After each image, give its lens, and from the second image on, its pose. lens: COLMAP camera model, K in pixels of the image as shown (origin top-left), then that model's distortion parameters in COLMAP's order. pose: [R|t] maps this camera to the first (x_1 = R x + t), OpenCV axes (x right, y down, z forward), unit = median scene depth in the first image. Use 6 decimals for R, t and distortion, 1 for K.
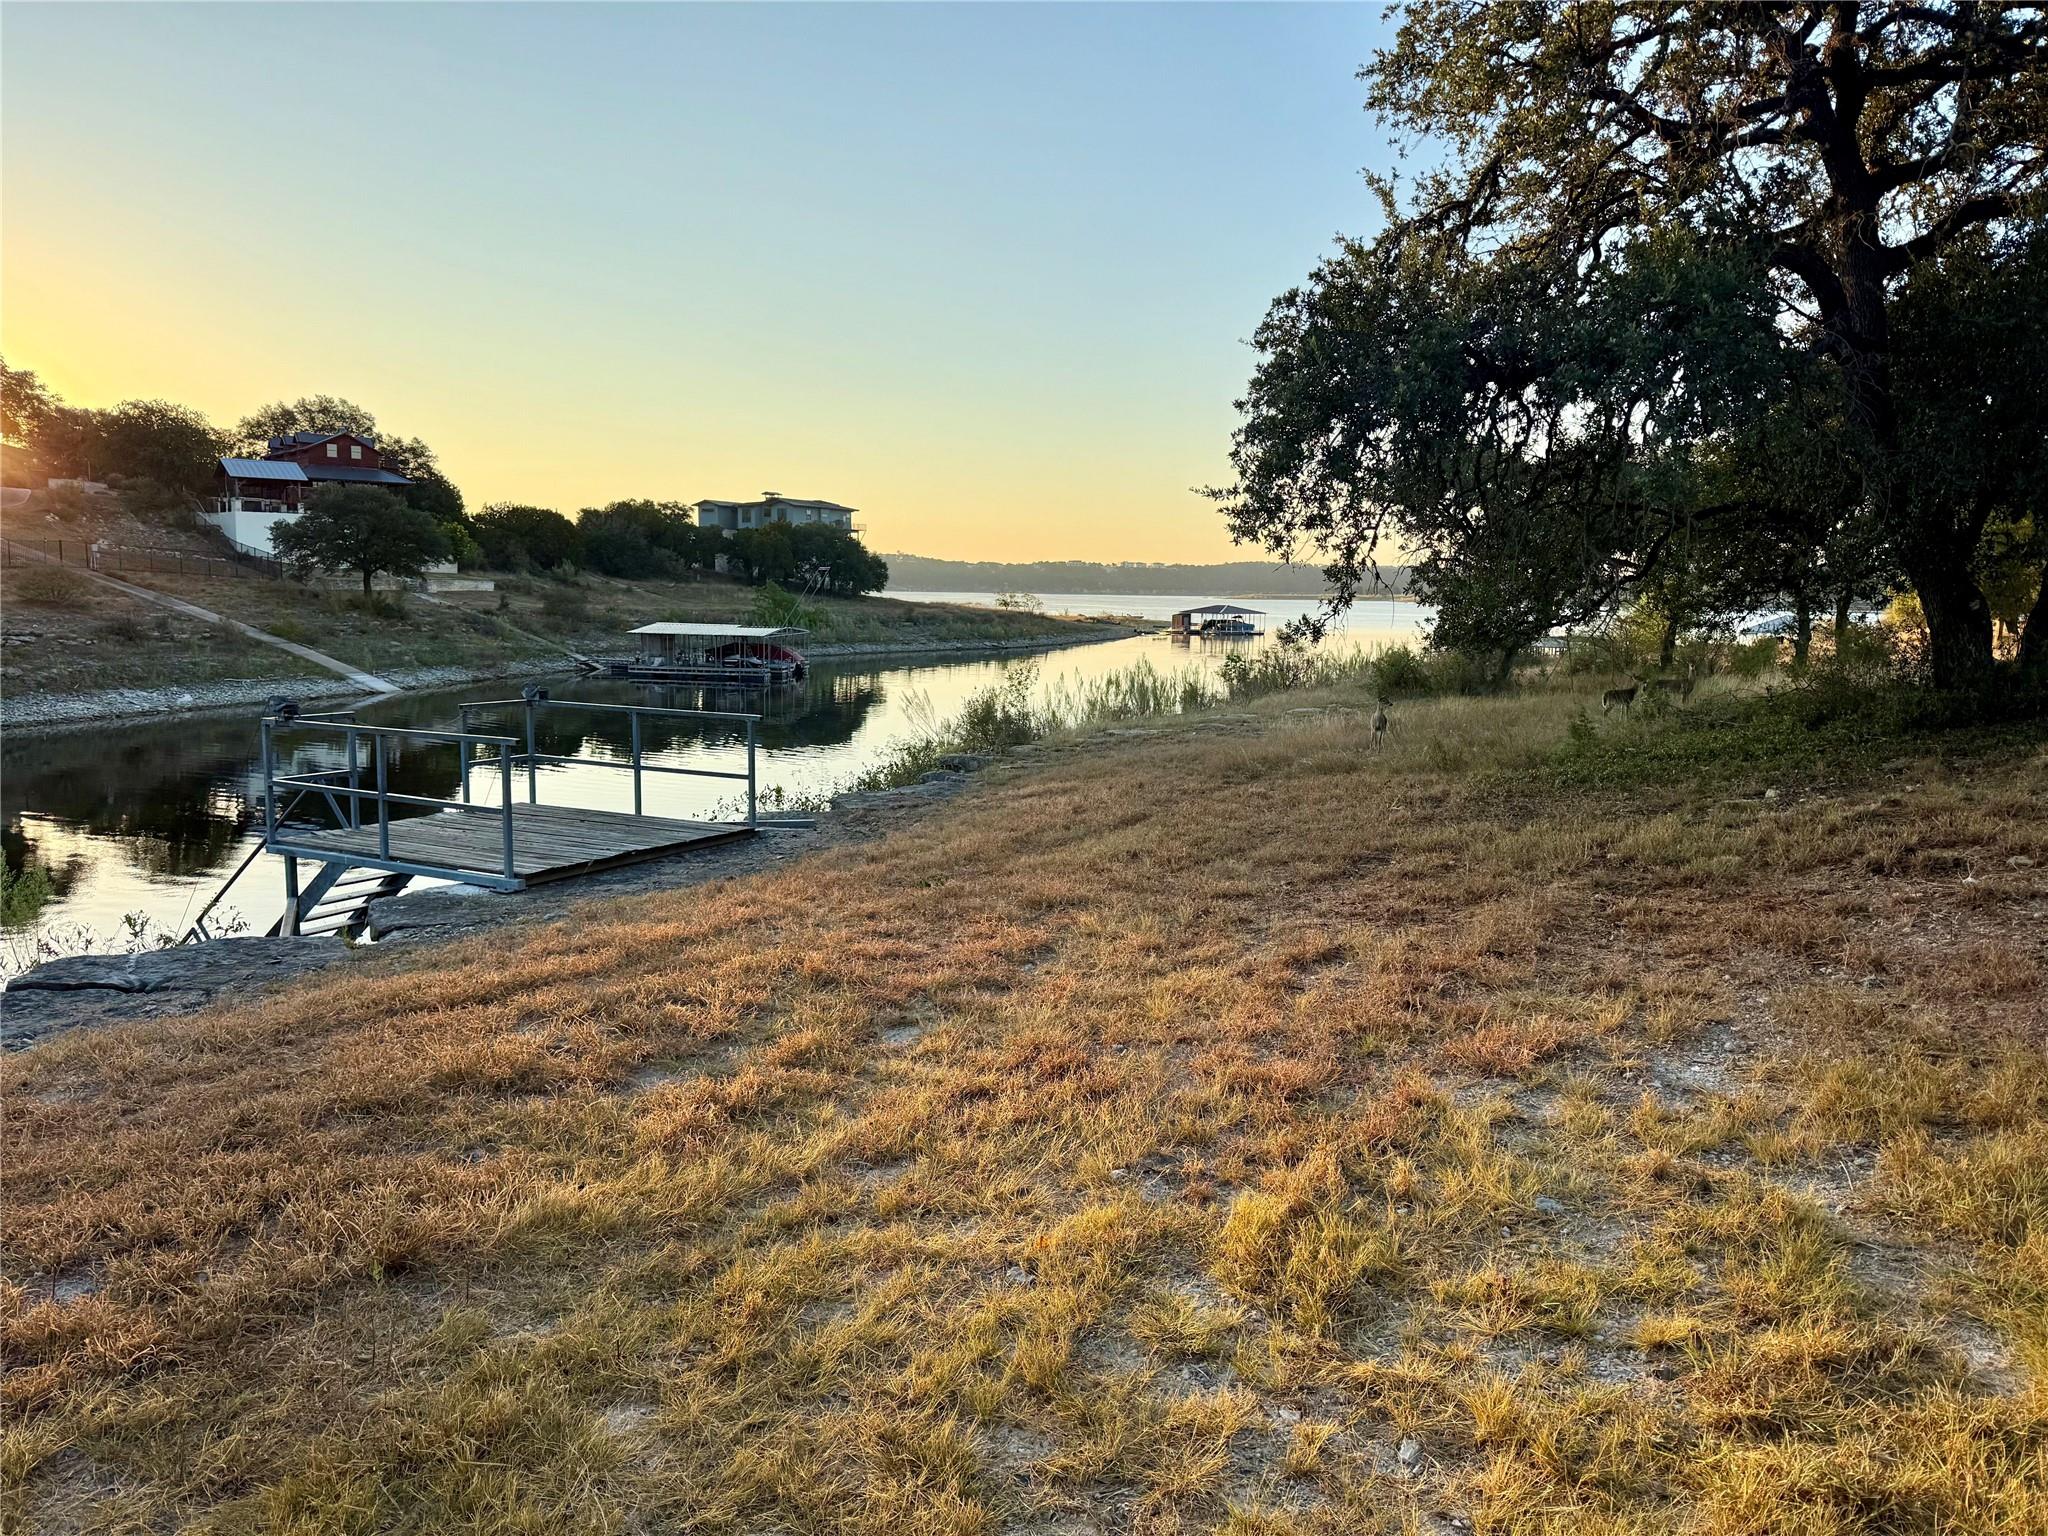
lens RADIAL K [[1428.9, 0, 1052.9], [0, 1428.9, 786.1], [0, 0, 1]] dist [0.020351, -0.044801]
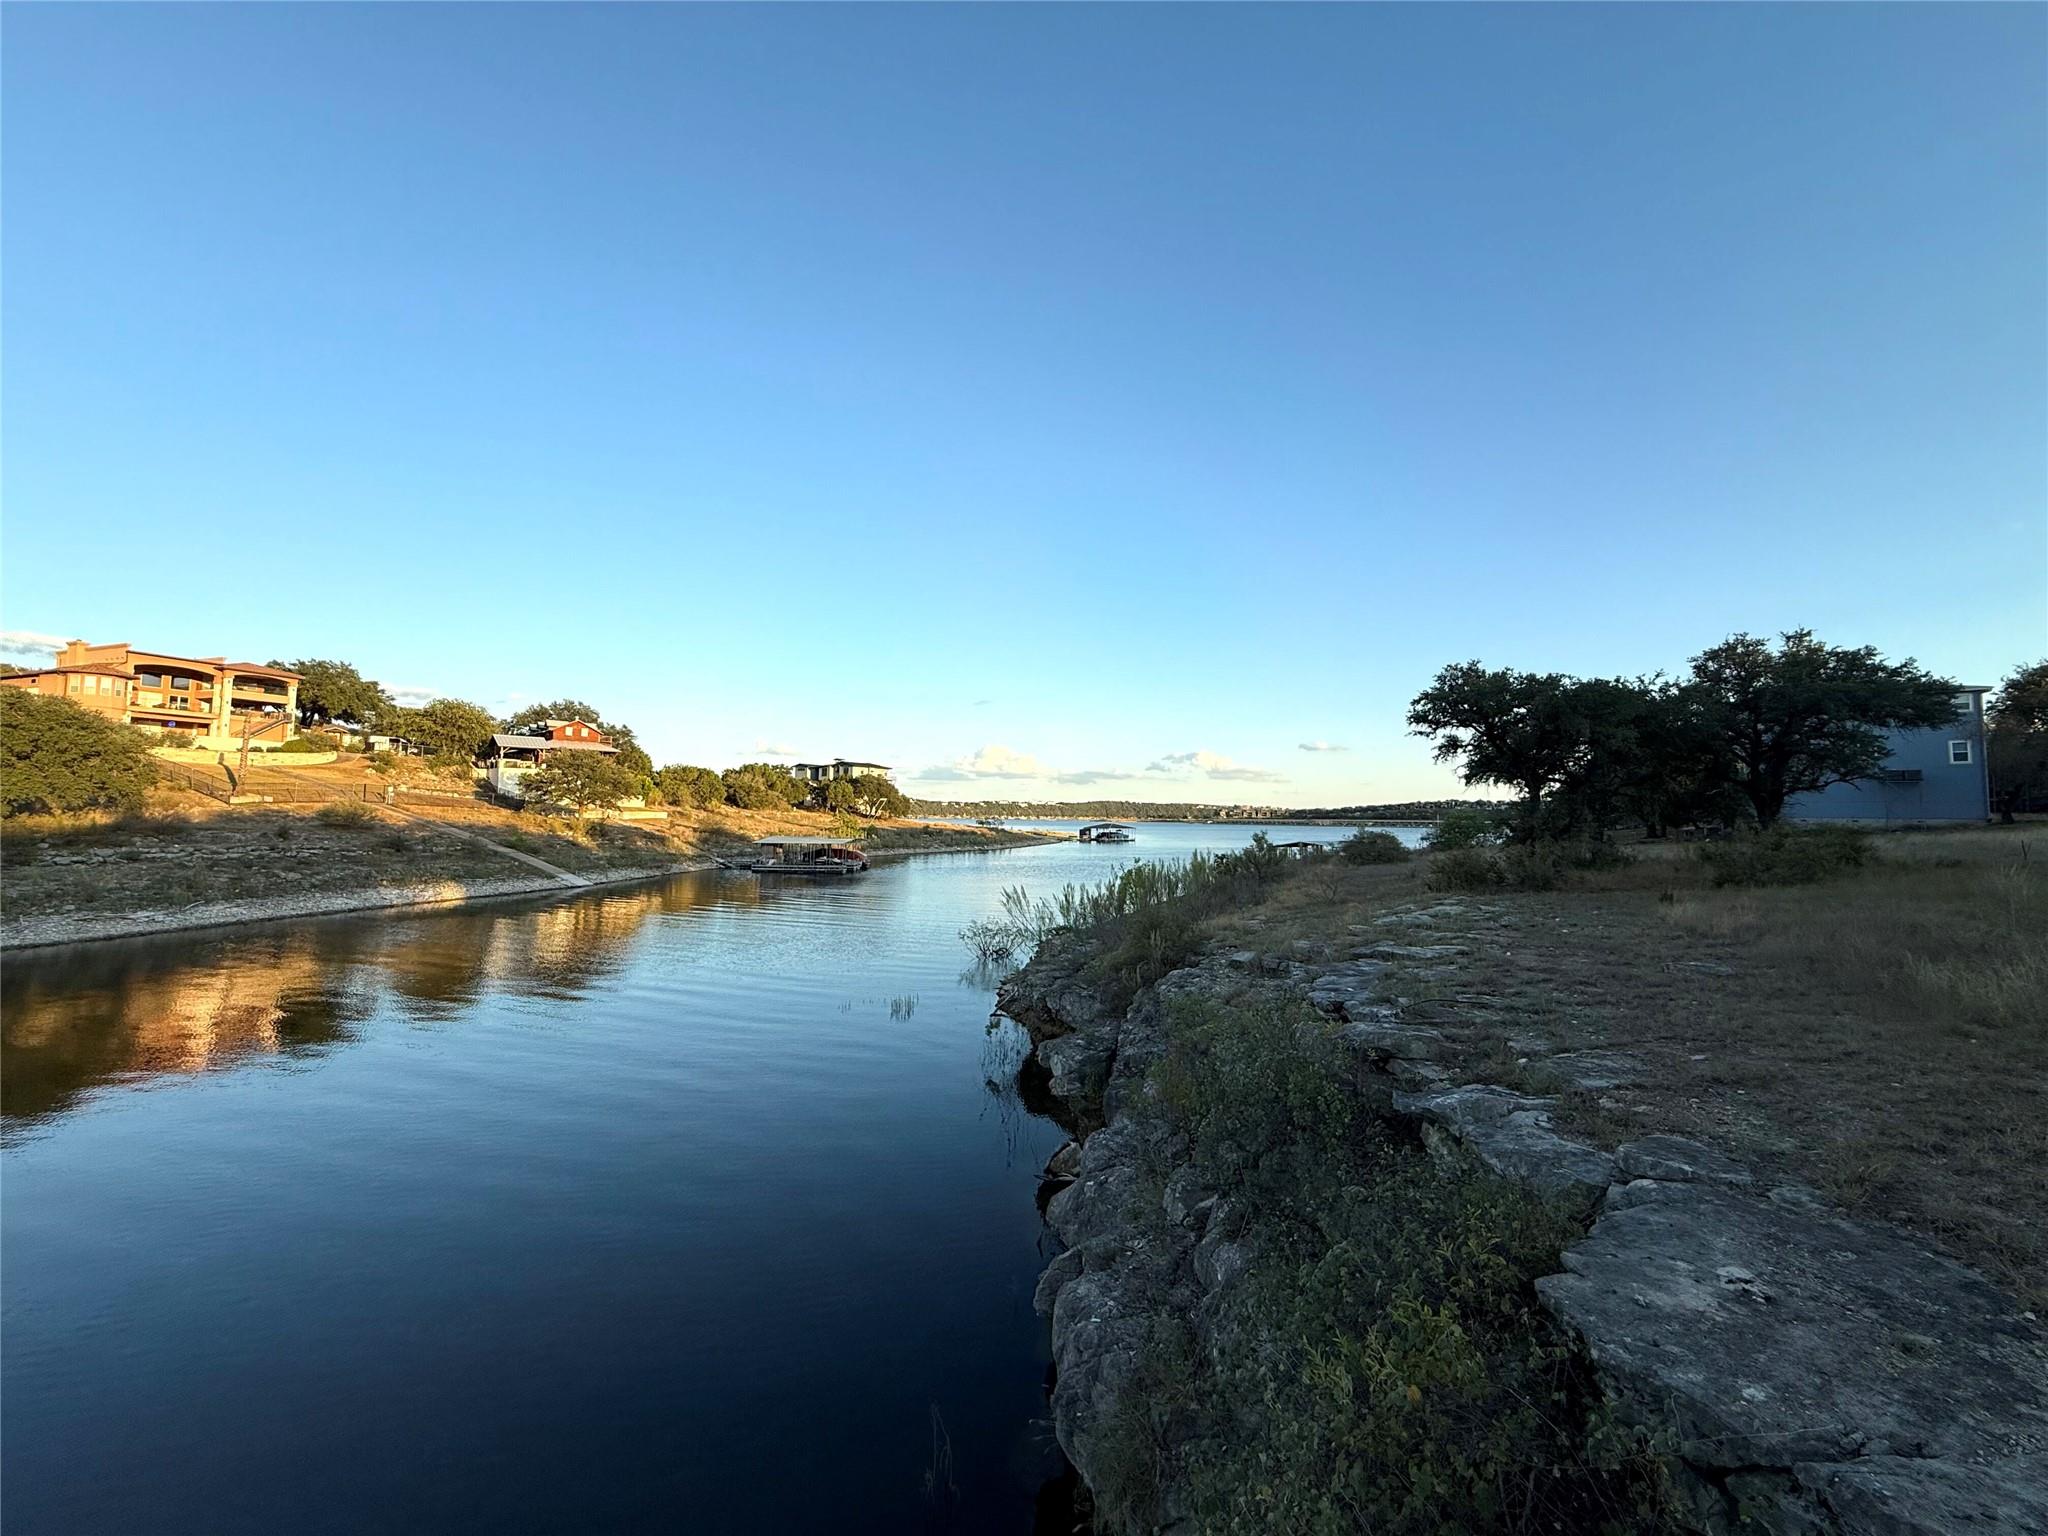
lens RADIAL K [[808.3, 0, 1015.2], [0, 808.3, 775.9], [0, 0, 1]] dist [-0.000834, -0.000101]
pose [[0.999415, -0.008534, 0.033118, -0.038549], [0.014528, 0.982591, -0.185213, -0.011916], [-0.030961, 0.185586, 0.982140, 0.112810]]
